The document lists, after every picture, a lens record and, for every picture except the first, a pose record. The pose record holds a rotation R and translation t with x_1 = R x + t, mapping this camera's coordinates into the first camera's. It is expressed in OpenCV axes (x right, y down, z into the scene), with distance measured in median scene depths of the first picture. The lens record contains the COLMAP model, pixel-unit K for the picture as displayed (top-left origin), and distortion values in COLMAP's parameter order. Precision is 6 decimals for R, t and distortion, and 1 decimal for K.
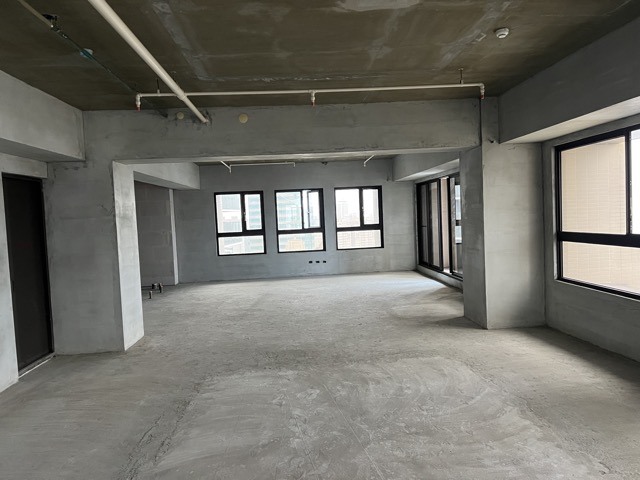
lens RADIAL K [[475.2, 0, 318.3], [0, 475.2, 241.2], [0, 0, 1]] dist [0.069597, -0.088028]
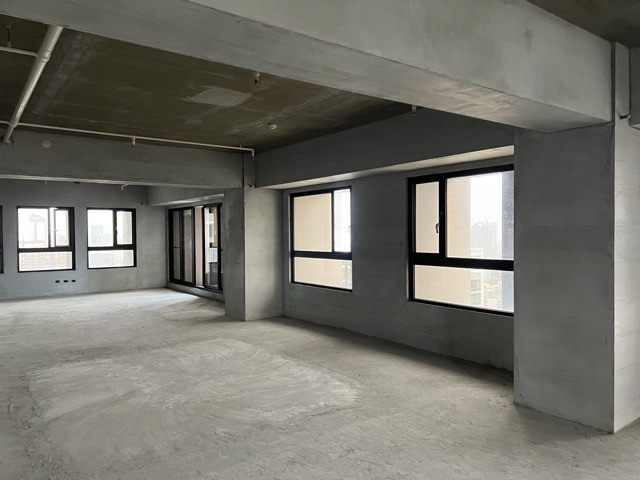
lens RADIAL K [[475.2, 0, 318.3], [0, 475.2, 241.2], [0, 0, 1]] dist [0.069597, -0.088028]
pose [[0.839513, 0.030229, 0.542497, -0.223557], [-0.001108, 0.998544, -0.053926, 0.029679], [-0.543338, 0.044671, 0.838325, -0.269342]]
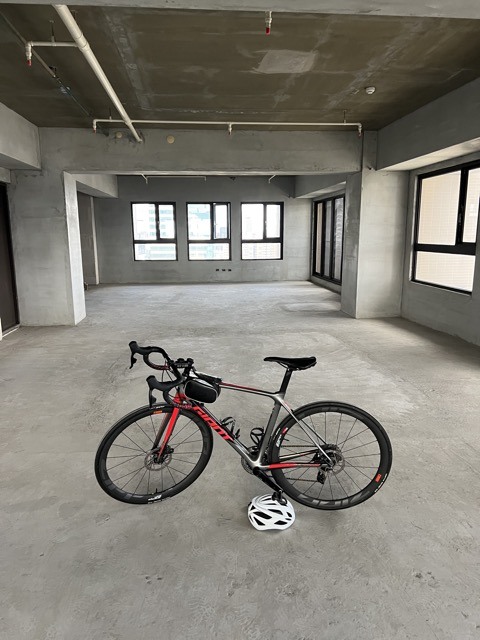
lens RADIAL K [[475.2, 0, 239.3], [0, 475.2, 326.6], [0, 0, 1]] dist [0.069597, -0.088028]
pose [[0.998562, 0.030456, 0.044111, -0.021002], [-0.036369, 0.989463, 0.140147, 0.036577], [-0.039378, -0.141549, 0.989148, -0.277865]]
